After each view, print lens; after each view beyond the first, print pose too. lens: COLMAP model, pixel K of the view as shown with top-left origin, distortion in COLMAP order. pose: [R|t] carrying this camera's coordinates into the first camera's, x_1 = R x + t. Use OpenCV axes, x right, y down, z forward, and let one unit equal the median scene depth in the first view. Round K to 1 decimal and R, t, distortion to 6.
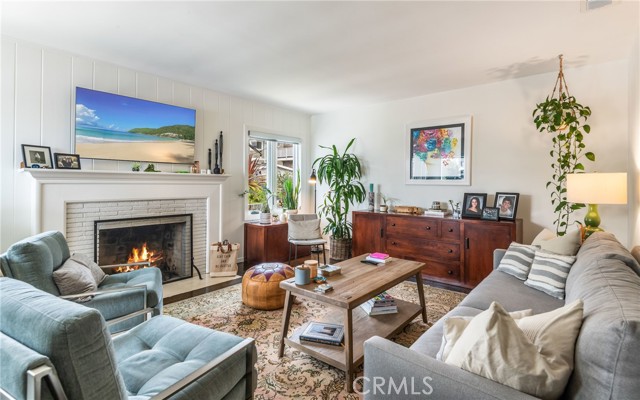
lens RADIAL K [[320.7, 0, 322.0], [0, 320.7, 181.2], [0, 0, 1]] dist [0.017333, -0.009055]
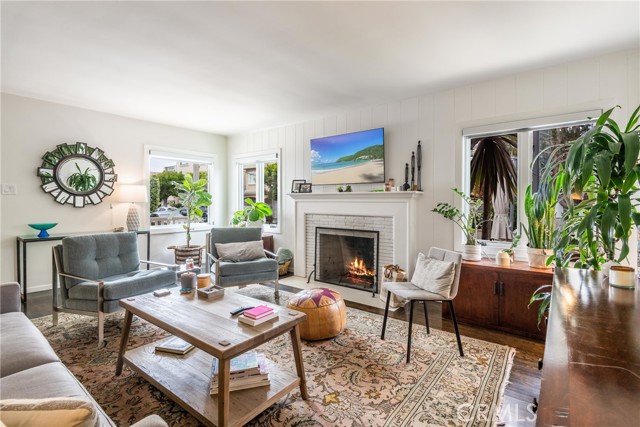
lens RADIAL K [[302.1, 0, 300.7], [0, 302.1, 195.4], [0, 0, 1]] dist [0.000808, -0.000745]
pose [[0.000601, -0.029248, -0.999572, 0.646884], [0.004679, 0.999561, -0.029245, 0.017772], [0.999989, -0.004659, 0.000737, 0.891808]]
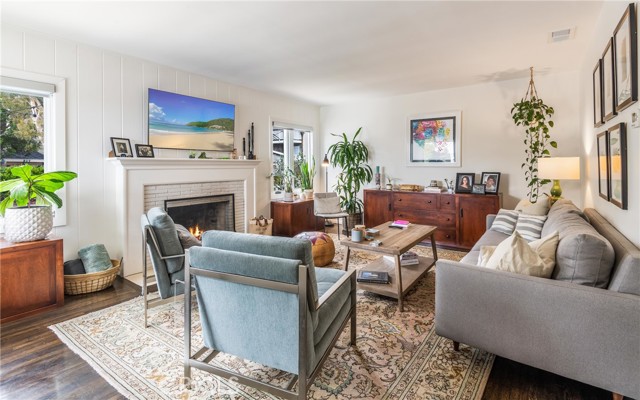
lens RADIAL K [[316.9, 0, 321.3], [0, 316.9, 164.0], [0, 0, 1]] dist [0.016228, -0.008713]
pose [[0.996922, -0.010734, 0.077659, -0.205444], [0.010520, 0.999940, 0.003168, -0.008984], [-0.077688, -0.002341, 0.996975, -0.213821]]
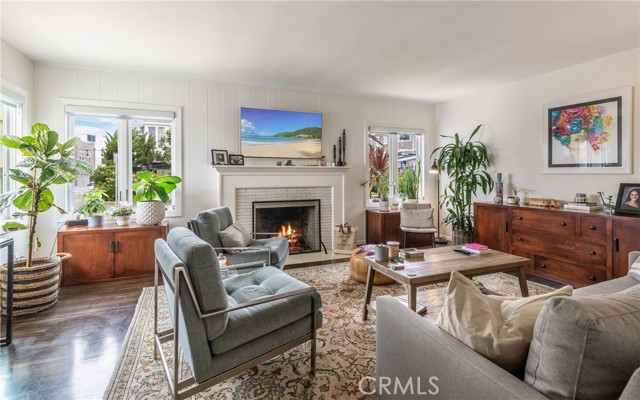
lens RADIAL K [[316.9, 0, 316.3], [0, 316.9, 172.6], [0, 0, 1]] dist [0.016228, -0.008713]
pose [[0.881140, -0.011614, -0.472714, 0.179073], [0.011863, 0.999927, -0.002454, 0.003282], [0.472707, -0.003446, 0.881213, -0.072634]]
